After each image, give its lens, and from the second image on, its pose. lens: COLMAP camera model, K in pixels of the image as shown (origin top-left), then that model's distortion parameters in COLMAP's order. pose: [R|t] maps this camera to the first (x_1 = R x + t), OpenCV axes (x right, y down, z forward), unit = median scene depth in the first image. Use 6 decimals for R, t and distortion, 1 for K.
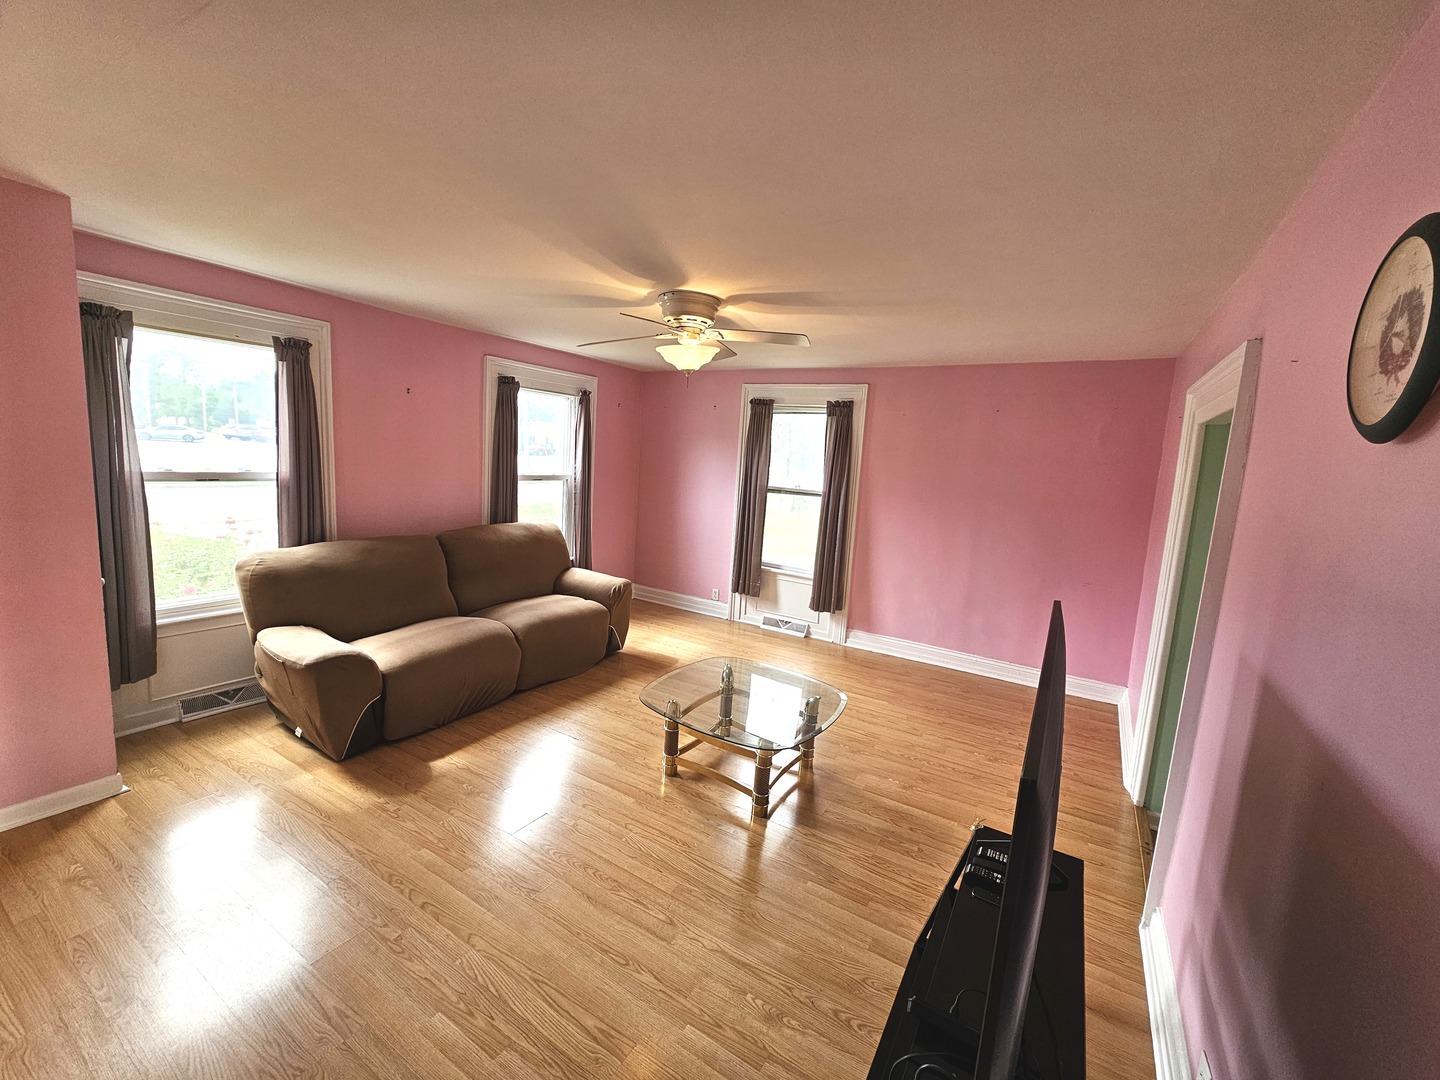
lens RADIAL K [[585.8, 0, 712.6], [0, 585.8, 525.2], [0, 0, 1]] dist [-0.002170, 0.001098]
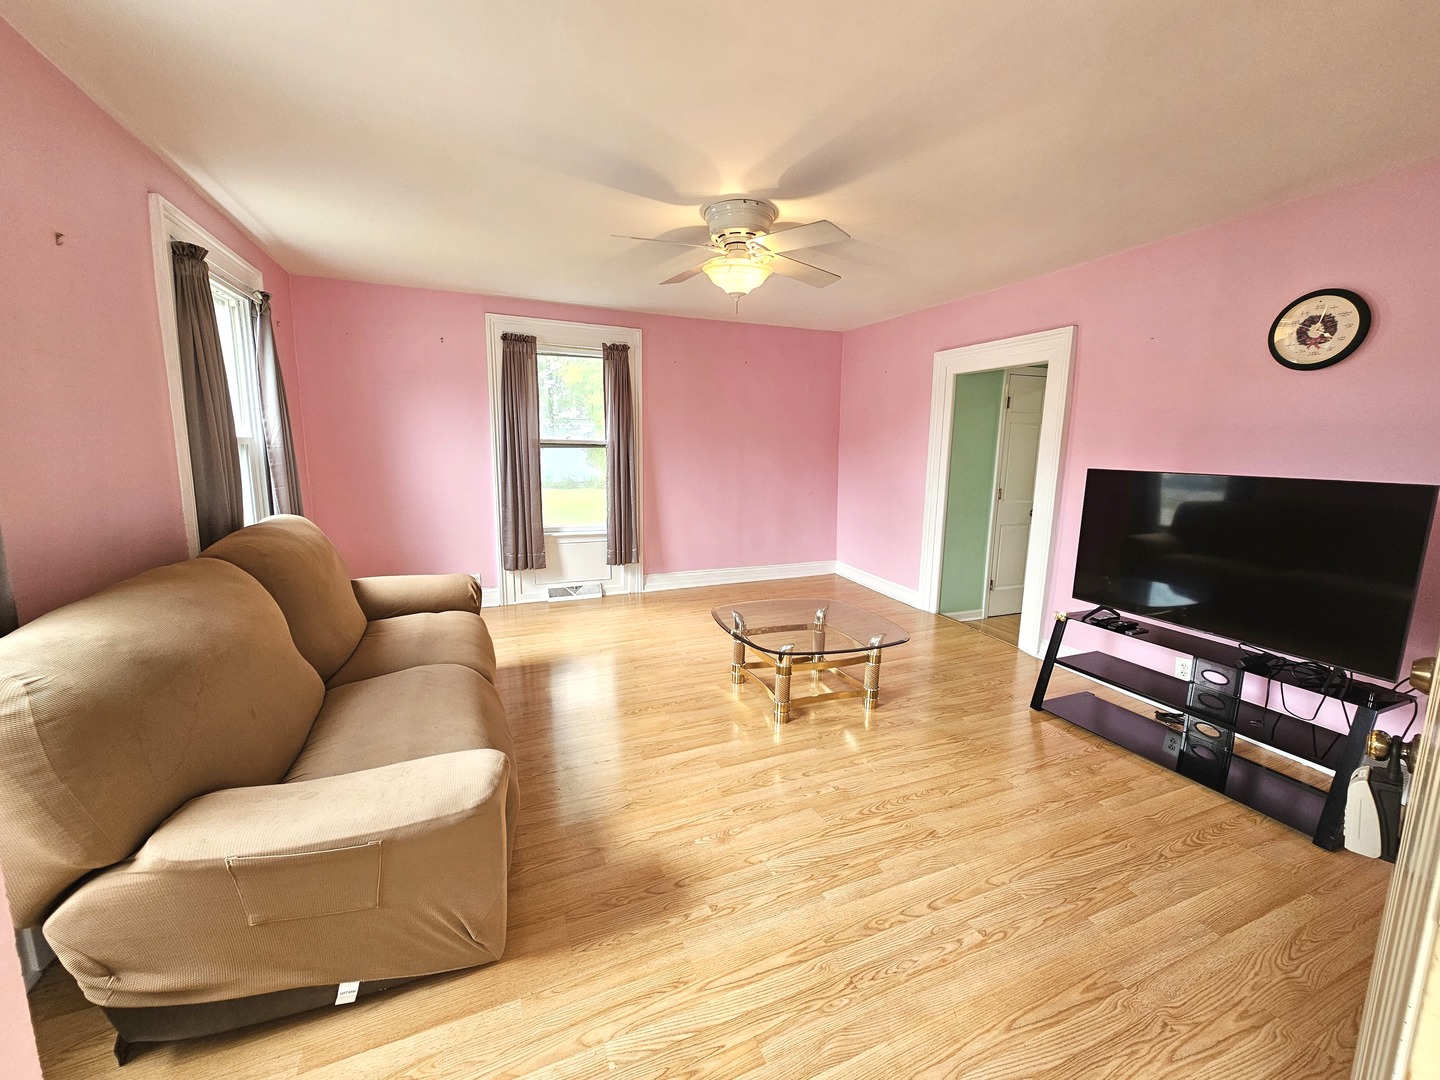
lens RADIAL K [[585.8, 0, 717.5], [0, 585.8, 542.5], [0, 0, 1]] dist [-0.002170, 0.001098]
pose [[0.582123, -0.189139, 0.790796, -0.490278], [0.117607, 0.981928, 0.148279, -0.015760], [-0.804550, 0.006686, 0.593847, 0.289160]]
